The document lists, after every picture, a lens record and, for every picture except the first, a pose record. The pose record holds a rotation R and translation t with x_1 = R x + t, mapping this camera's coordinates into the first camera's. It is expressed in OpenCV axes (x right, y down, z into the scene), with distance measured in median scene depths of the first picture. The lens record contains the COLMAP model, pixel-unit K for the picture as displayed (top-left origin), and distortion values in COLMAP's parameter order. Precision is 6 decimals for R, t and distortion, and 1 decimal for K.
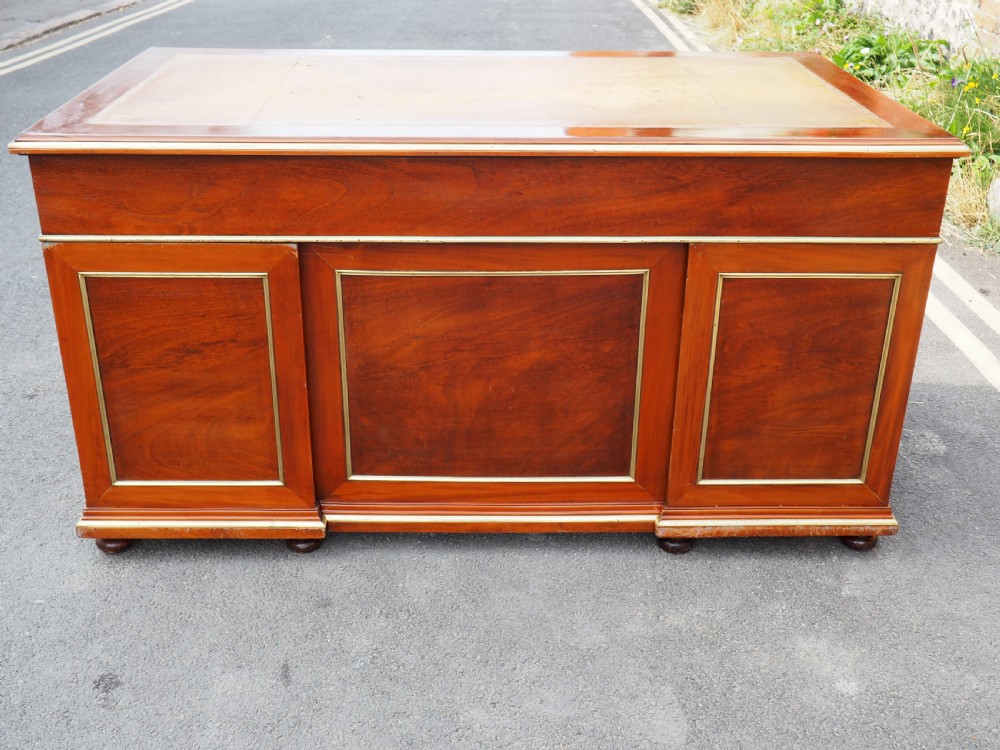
lens RADIAL K [[1147.7, 0, 502.9], [0, 1147.7, 377.5], [0, 0, 1]] dist [0.034549, 0.000000]
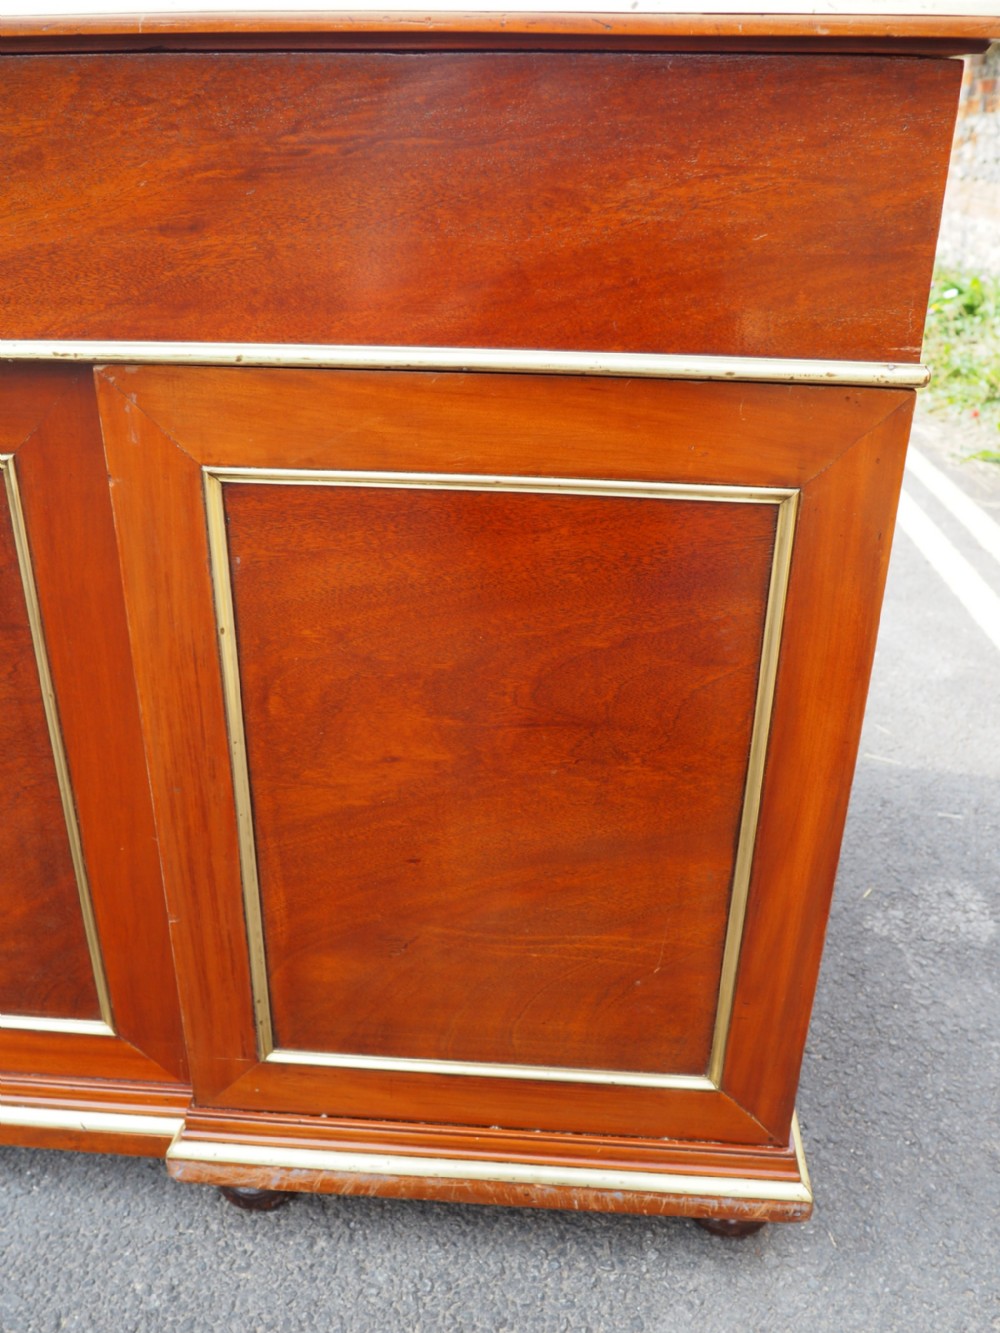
lens RADIAL K [[1128.2, 0, 492.0], [0, 1128.2, 677.8], [0, 0, 1]] dist [-0.057396, 0.029522]
pose [[0.992747, 0.043480, -0.112083, 0.290538], [-0.045246, 0.998888, -0.013257, -0.031020], [0.111382, 0.018232, 0.993610, 0.672982]]
